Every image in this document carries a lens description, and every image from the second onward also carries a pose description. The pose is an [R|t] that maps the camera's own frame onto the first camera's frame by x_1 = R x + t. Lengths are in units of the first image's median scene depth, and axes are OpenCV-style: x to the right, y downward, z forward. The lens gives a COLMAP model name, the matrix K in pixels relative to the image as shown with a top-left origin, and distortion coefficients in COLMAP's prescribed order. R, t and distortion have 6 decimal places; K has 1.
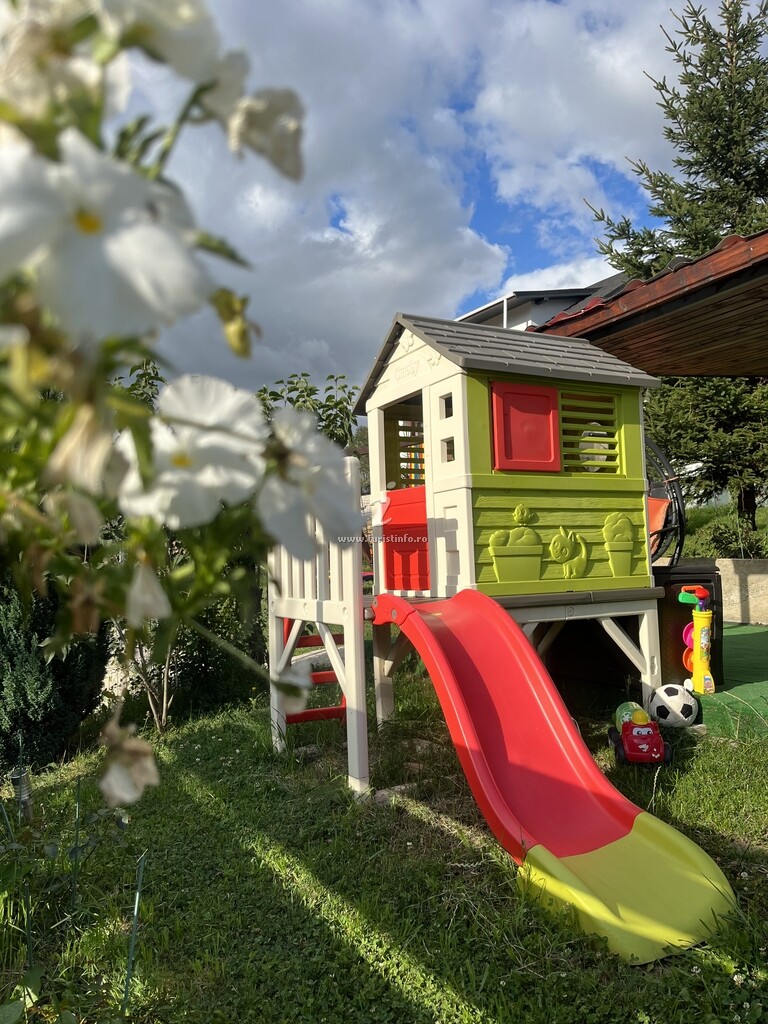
lens RADIAL K [[768.3, 0, 384.0], [0, 768.3, 512.0], [0, 0, 1]] dist [0.030939, -0.056552]
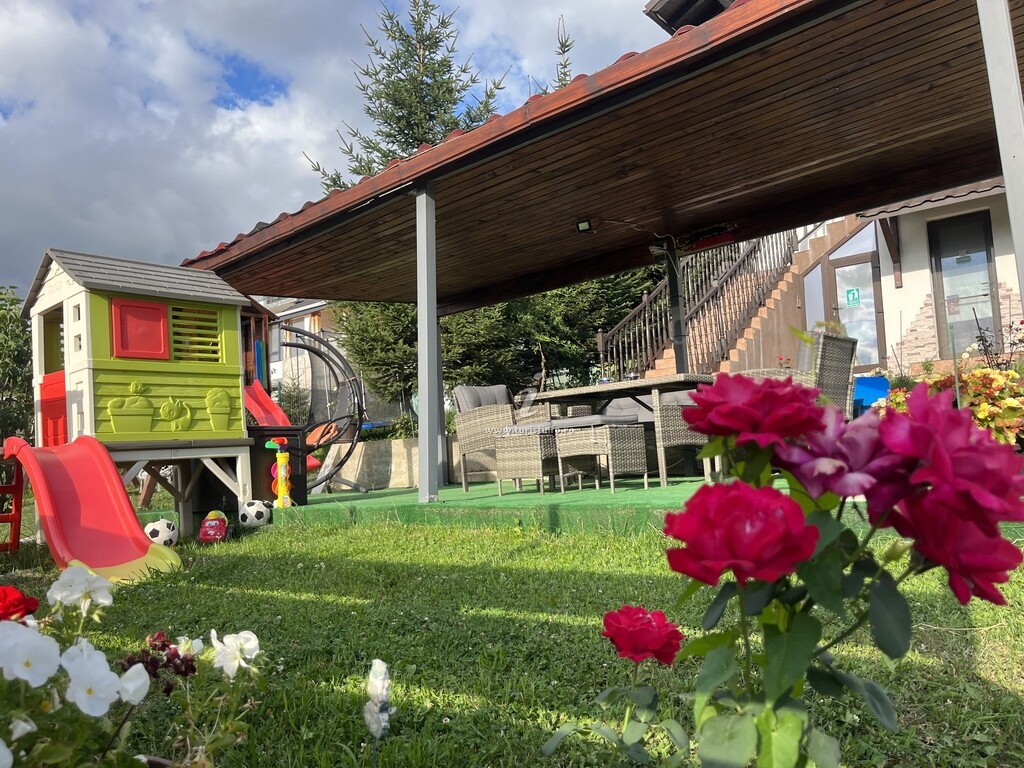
lens RADIAL K [[768.3, 0, 512.0], [0, 768.3, 384.0], [0, 0, 1]] dist [0.030939, -0.056552]
pose [[0.922894, -0.006604, 0.384998, 0.253730], [0.030229, 0.998010, -0.055342, 0.092241], [-0.383866, 0.062712, 0.921257, -0.593293]]
